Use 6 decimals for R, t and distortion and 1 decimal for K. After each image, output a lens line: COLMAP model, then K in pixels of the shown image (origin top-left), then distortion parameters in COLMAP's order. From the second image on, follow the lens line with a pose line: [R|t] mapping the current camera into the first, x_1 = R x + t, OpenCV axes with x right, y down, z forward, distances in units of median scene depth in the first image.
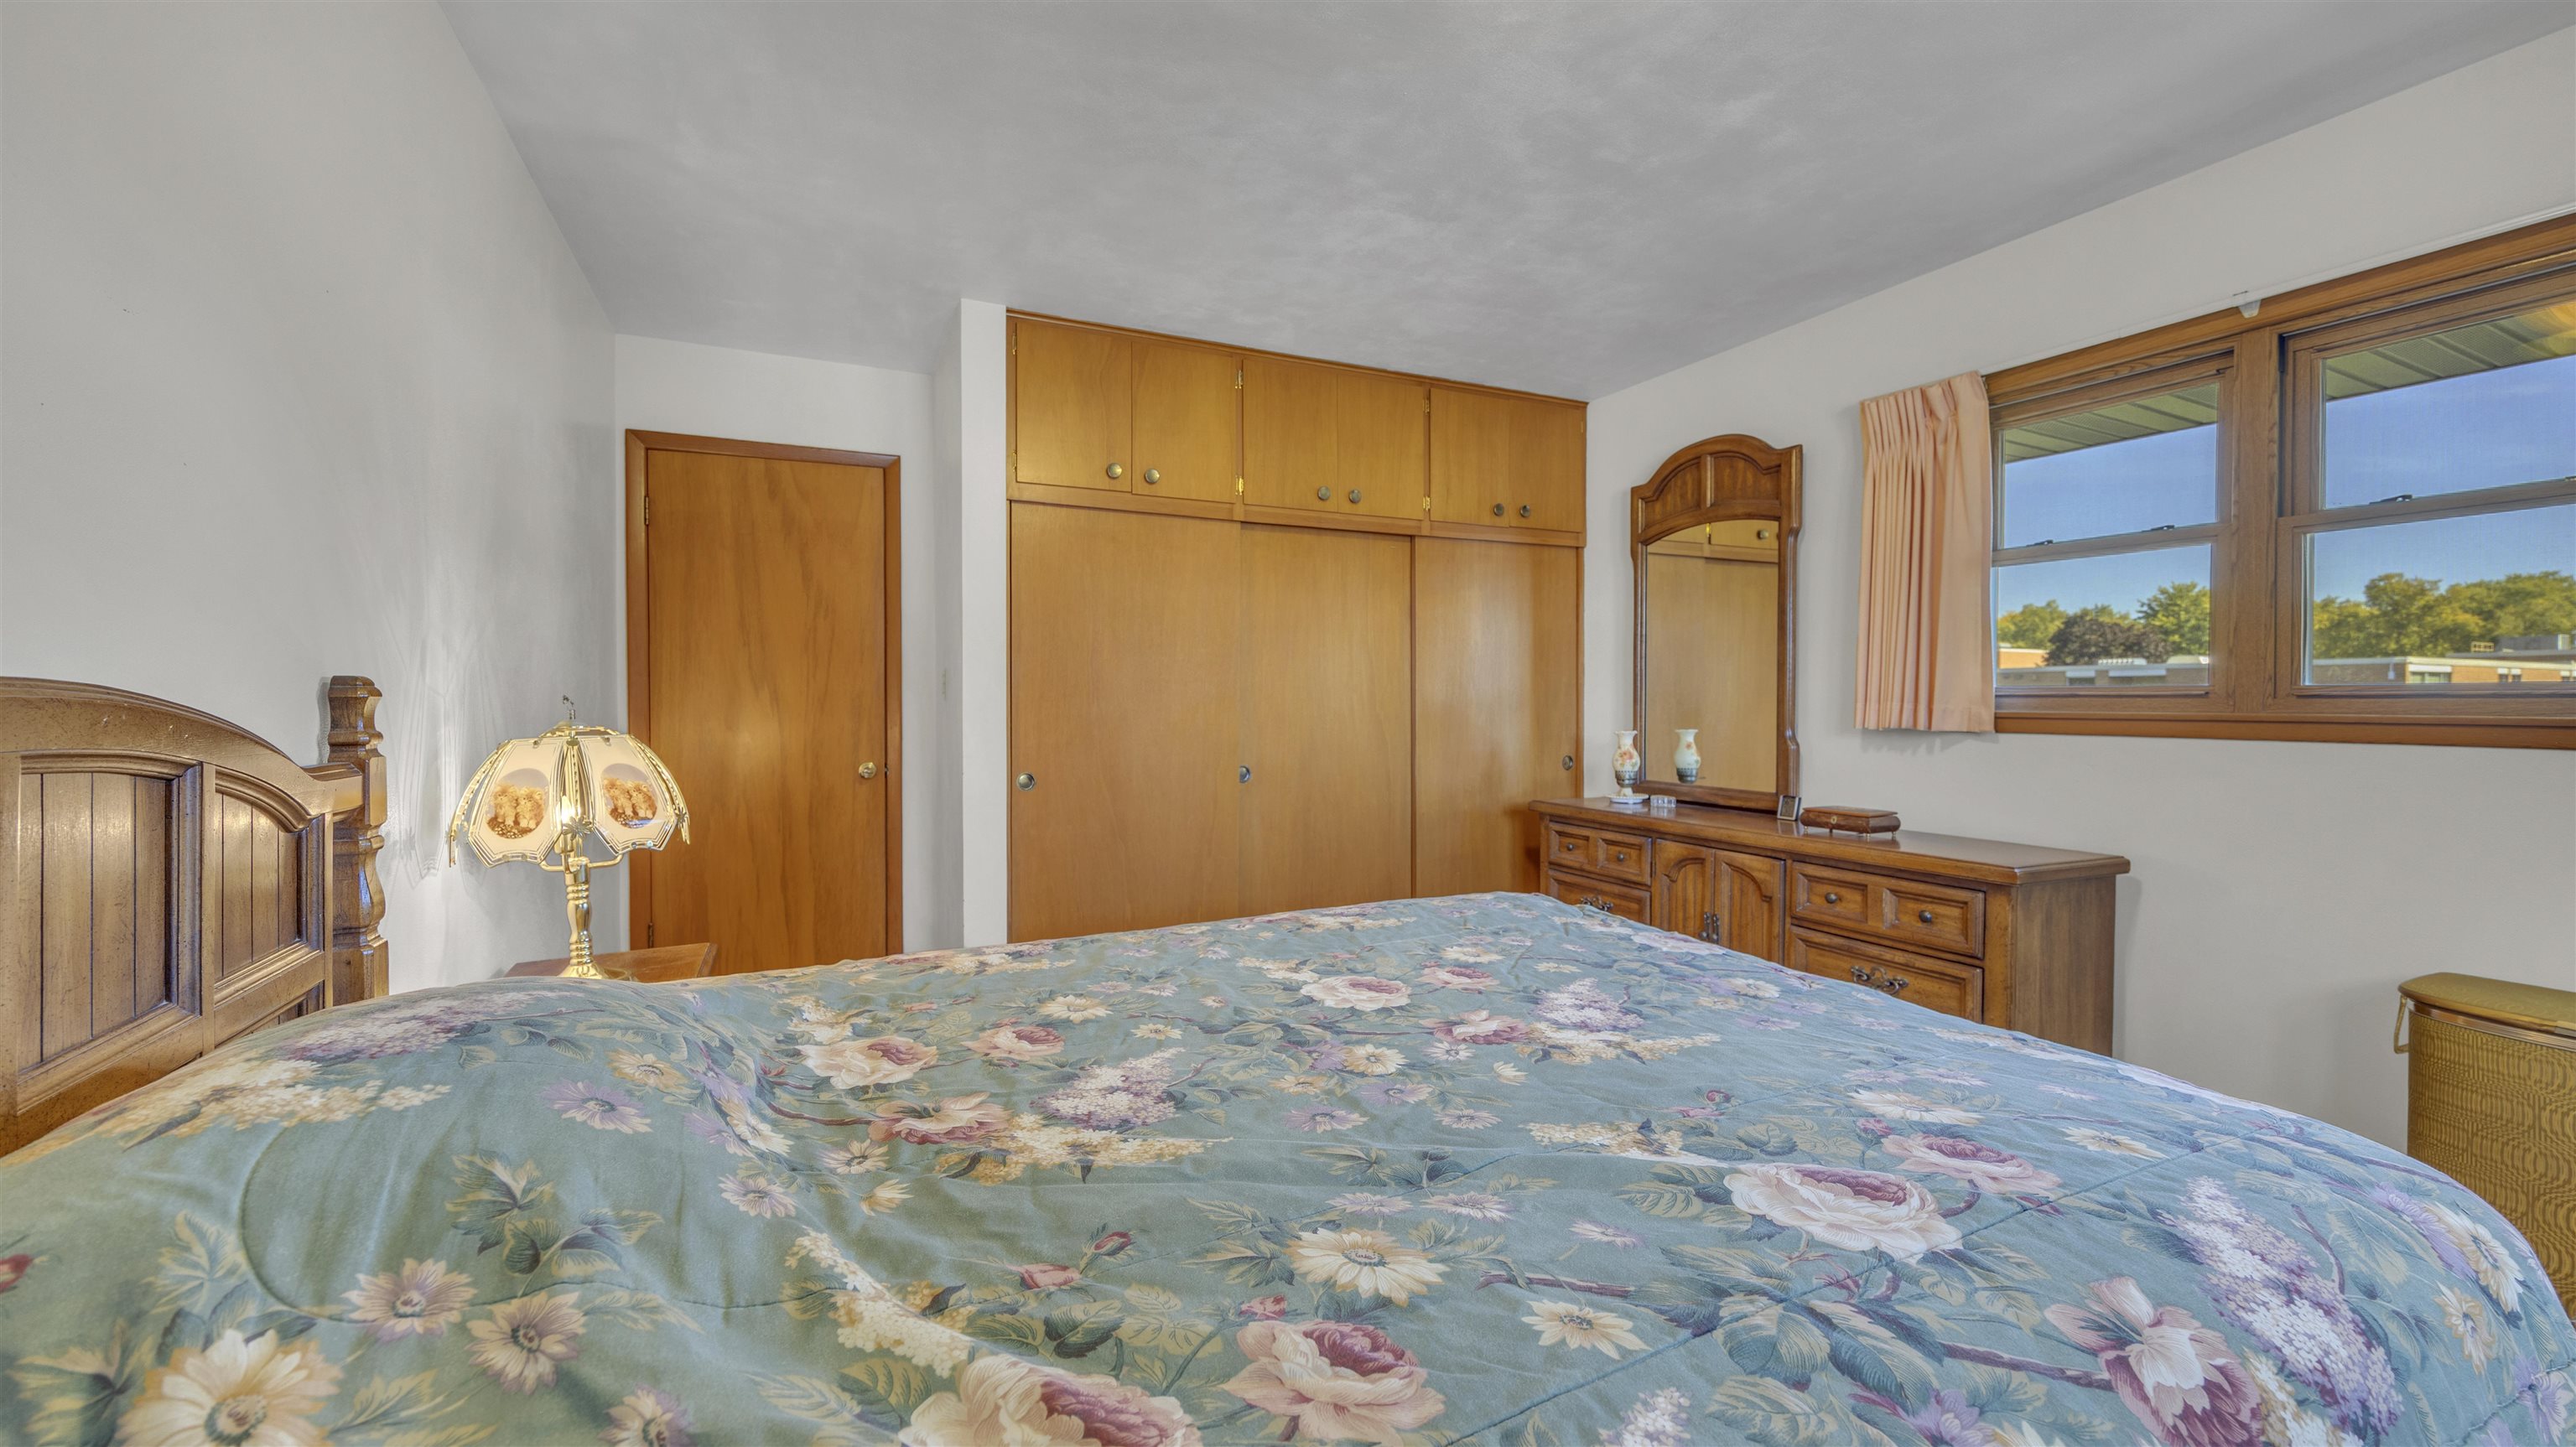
lens RADIAL K [[972.3, 0, 1272.2], [0, 972.3, 703.5], [0, 0, 1]] dist [-0.000151, 0.000053]
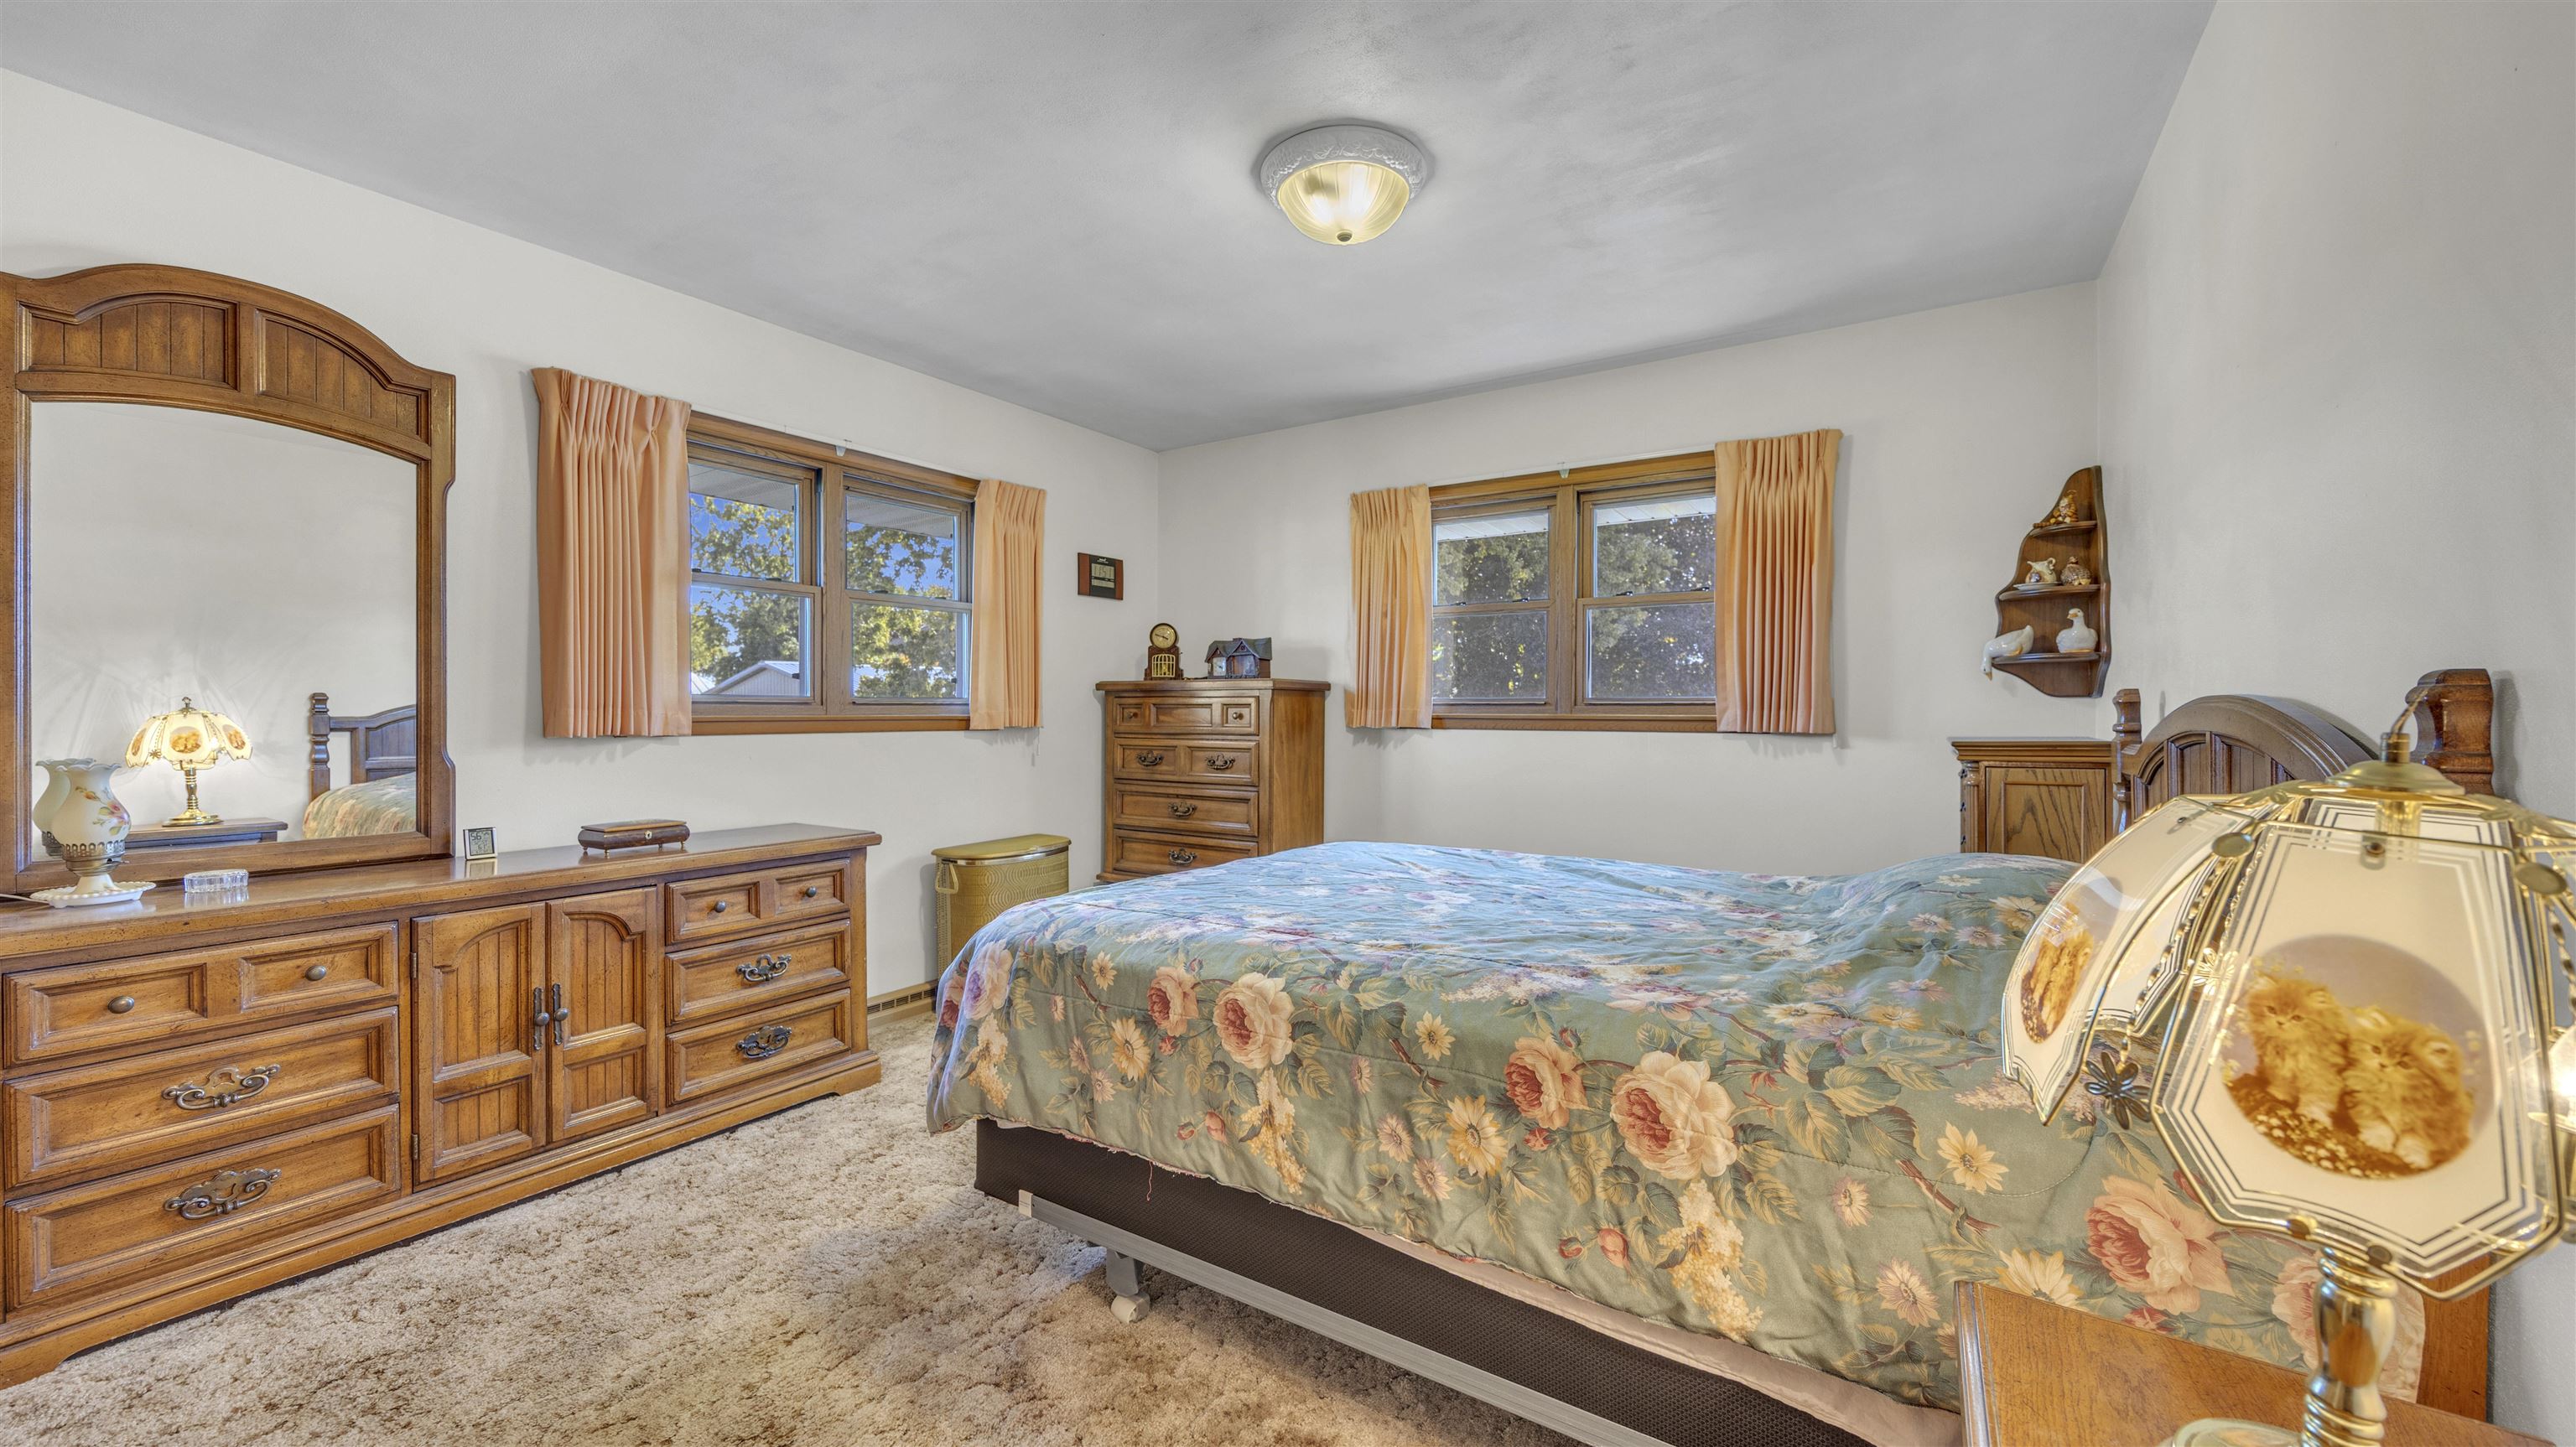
lens RADIAL K [[1010.4, 0, 1288.0], [0, 1010.4, 723.5], [0, 0, 1]] dist [-0.001019, -0.000065]
pose [[-0.534063, -0.022331, 0.845150, -0.591239], [-0.003731, 0.999704, 0.024057, -0.014071], [-0.845436, 0.009694, -0.533988, 1.030469]]
